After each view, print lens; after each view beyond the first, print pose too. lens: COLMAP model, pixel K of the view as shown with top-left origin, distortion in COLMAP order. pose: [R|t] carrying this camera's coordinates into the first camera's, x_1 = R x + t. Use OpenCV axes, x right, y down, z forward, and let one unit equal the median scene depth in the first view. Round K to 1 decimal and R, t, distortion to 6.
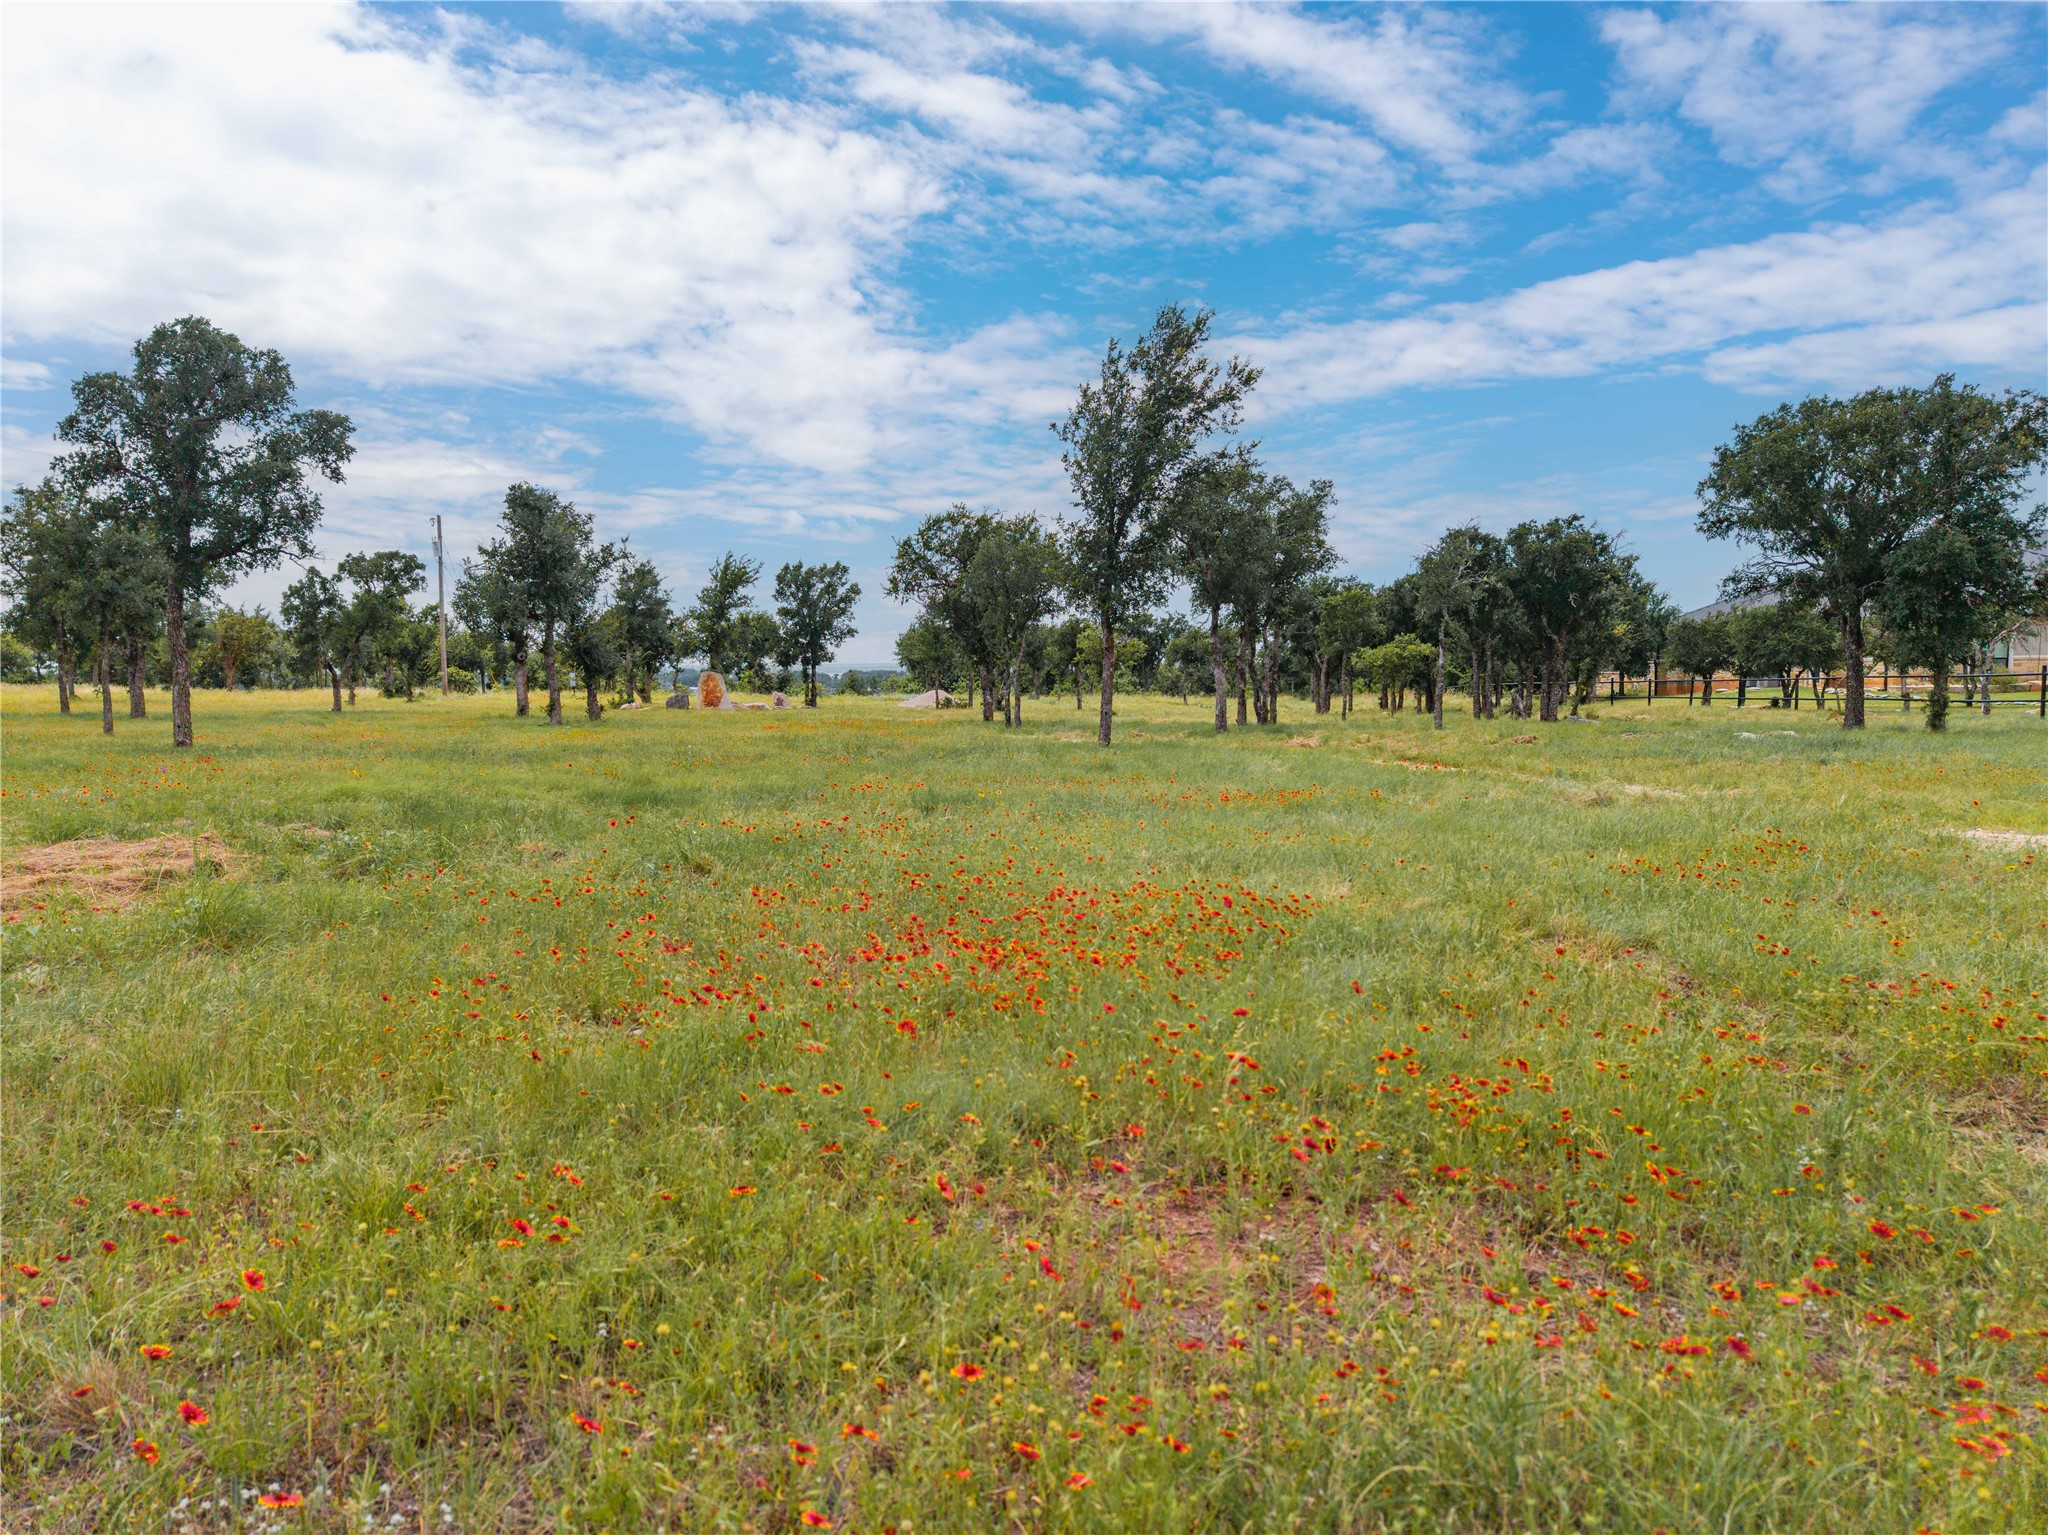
lens RADIAL K [[1375.4, 0, 1033.3], [0, 1375.4, 765.9], [0, 0, 1]] dist [0.010265, -0.005799]
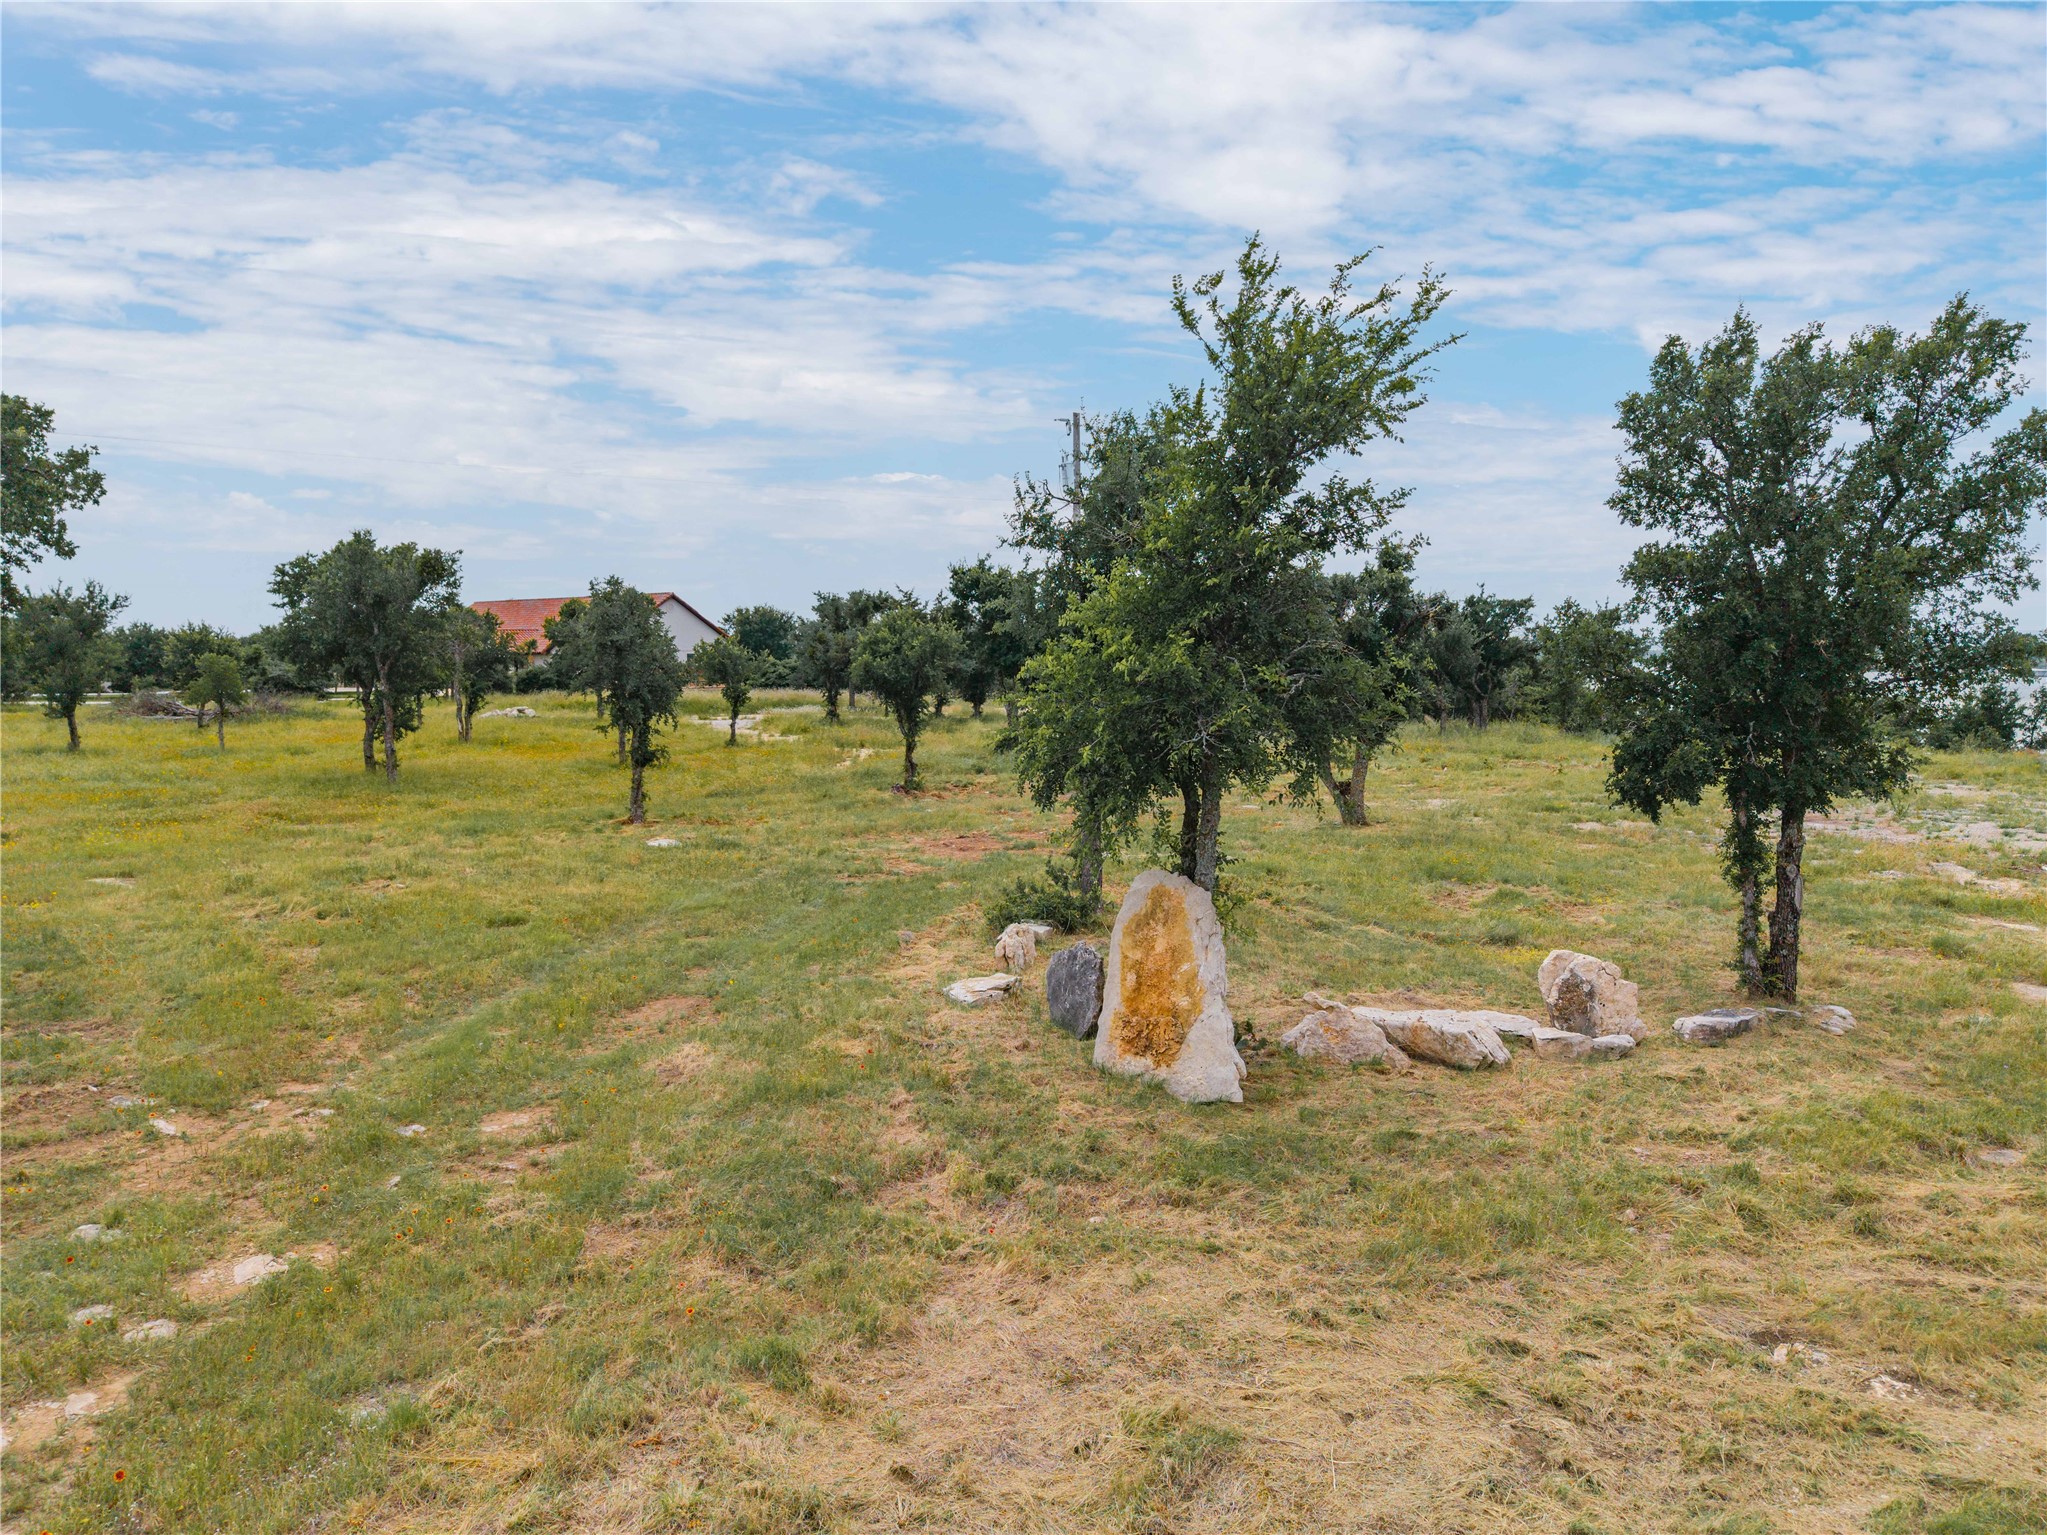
lens RADIAL K [[1374.8, 0, 1032.8], [0, 1374.8, 765.9], [0, 0, 1]] dist [0.010265, -0.005799]
pose [[0.971331, -0.026209, -0.236283, -0.226314], [0.054312, 0.992084, 0.113224, -0.111646], [0.231445, -0.122811, 0.965065, 0.766293]]
